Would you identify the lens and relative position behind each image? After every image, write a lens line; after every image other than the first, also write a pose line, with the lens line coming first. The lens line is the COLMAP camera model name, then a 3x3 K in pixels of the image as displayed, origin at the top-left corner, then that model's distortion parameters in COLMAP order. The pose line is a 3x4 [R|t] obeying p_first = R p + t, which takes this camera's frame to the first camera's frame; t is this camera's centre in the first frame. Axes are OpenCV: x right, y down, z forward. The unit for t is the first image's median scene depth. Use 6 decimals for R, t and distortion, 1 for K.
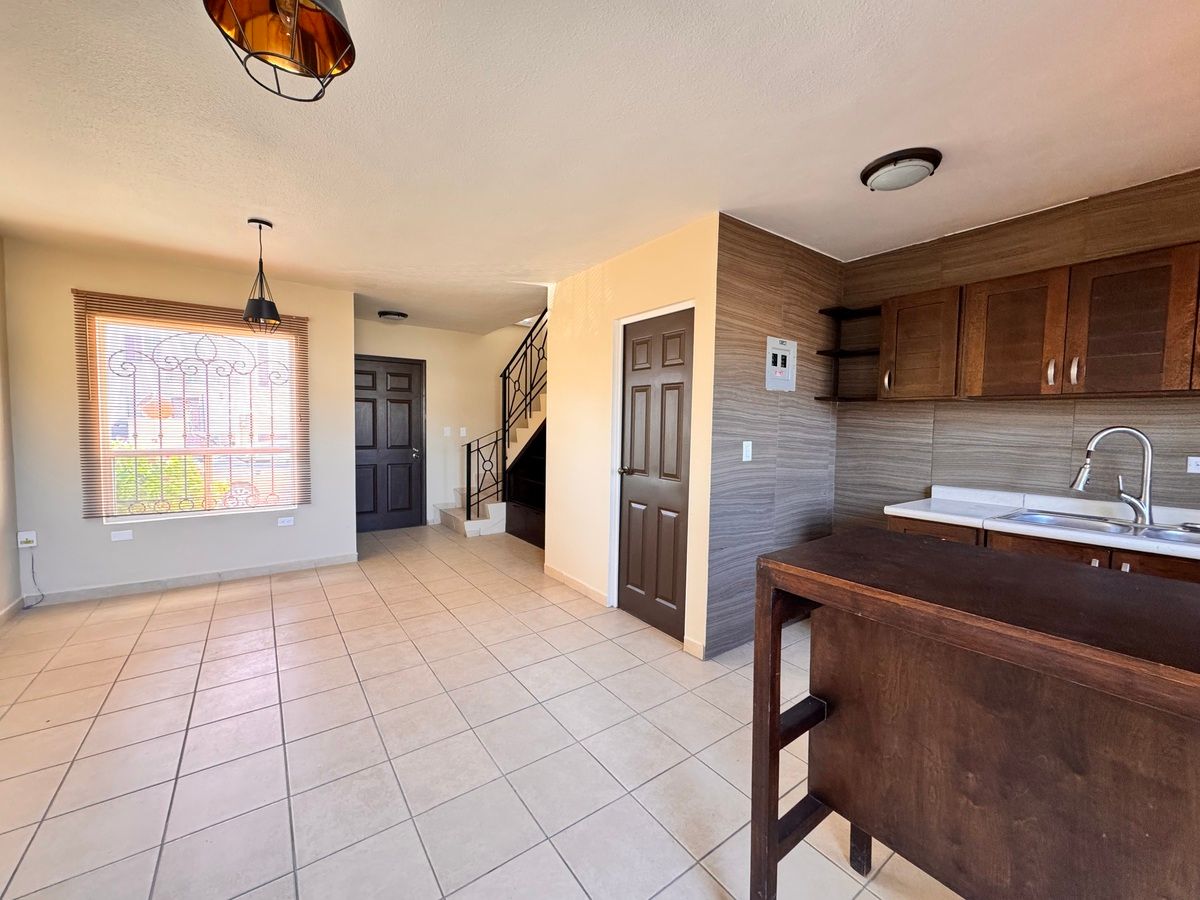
lens RADIAL K [[475.8, 0, 599.1], [0, 475.8, 449.7], [0, 0, 1]] dist [-0.003972, 0.000559]
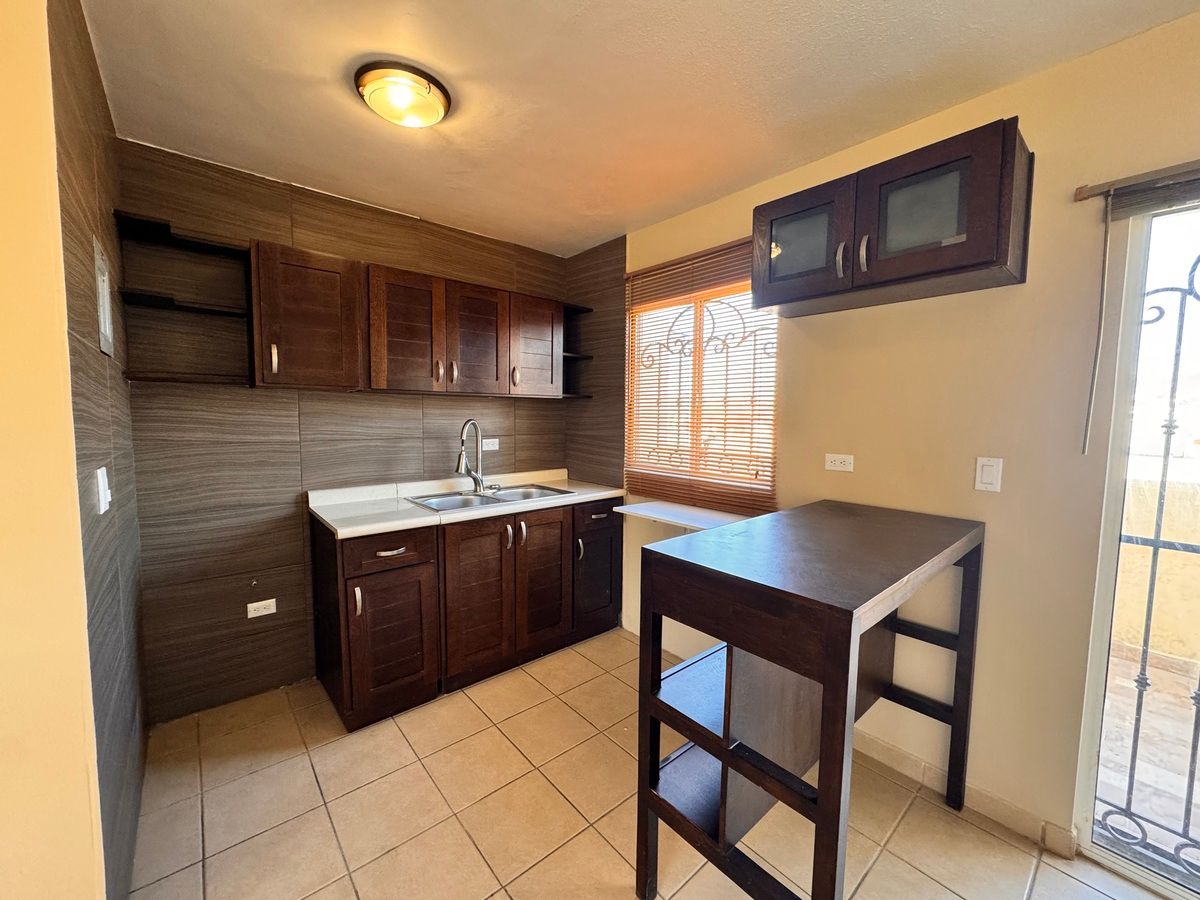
lens RADIAL K [[475.8, 0, 599.3], [0, 475.8, 448.5], [0, 0, 1]] dist [-0.003972, 0.000559]
pose [[-0.085739, -0.089753, 0.992267, -0.154930], [0.041748, 0.994736, 0.093584, -0.055856], [-0.995443, 0.049449, -0.081540, 0.560918]]
